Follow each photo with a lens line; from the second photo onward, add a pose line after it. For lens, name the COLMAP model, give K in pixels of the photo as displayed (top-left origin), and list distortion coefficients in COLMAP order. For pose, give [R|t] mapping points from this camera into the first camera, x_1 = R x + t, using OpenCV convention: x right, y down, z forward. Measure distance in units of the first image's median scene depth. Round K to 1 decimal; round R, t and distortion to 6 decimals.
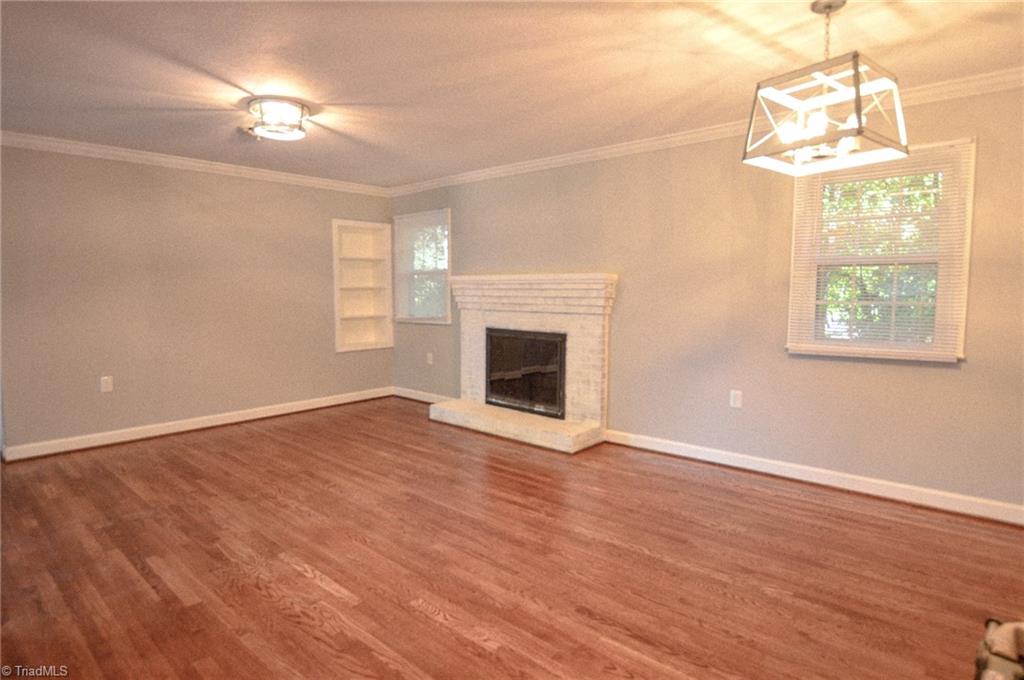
lens RADIAL K [[519.8, 0, 514.6], [0, 519.8, 337.1], [0, 0, 1]] dist [-0.011848, 0.000198]
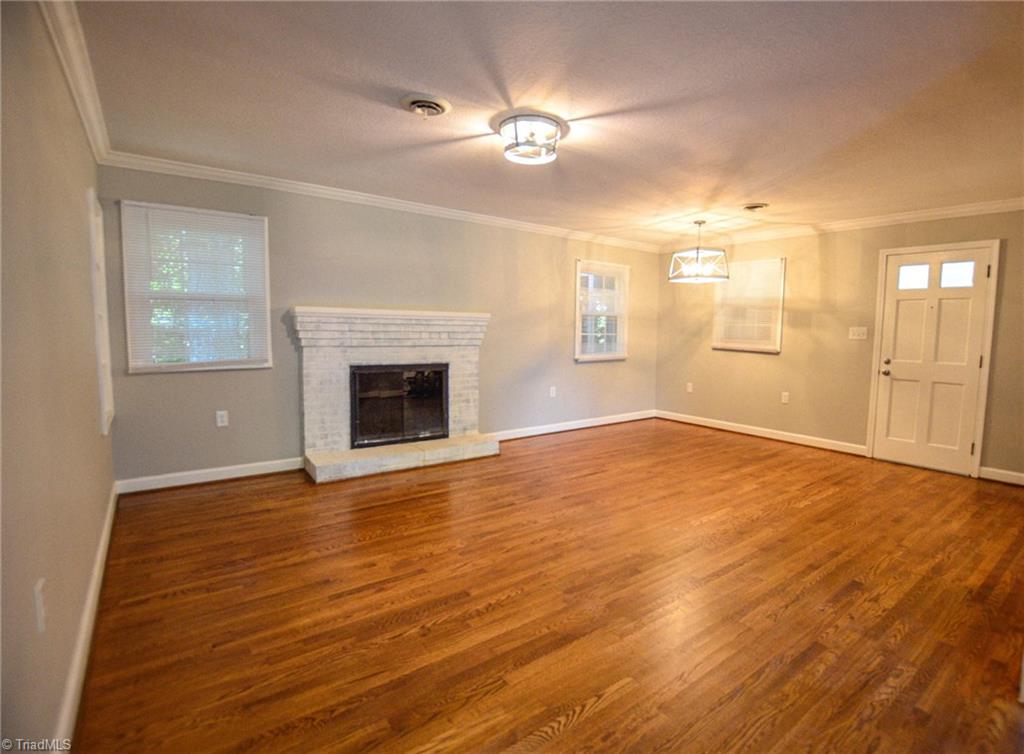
lens RADIAL K [[494.9, 0, 514.8], [0, 494.9, 374.9], [0, 0, 1]] dist [-0.025894, -0.000187]
pose [[0.241281, -0.090062, 0.966267, -0.949536], [0.071040, 0.994652, 0.074969, -0.053673], [-0.967852, 0.050555, 0.246388, 0.590218]]
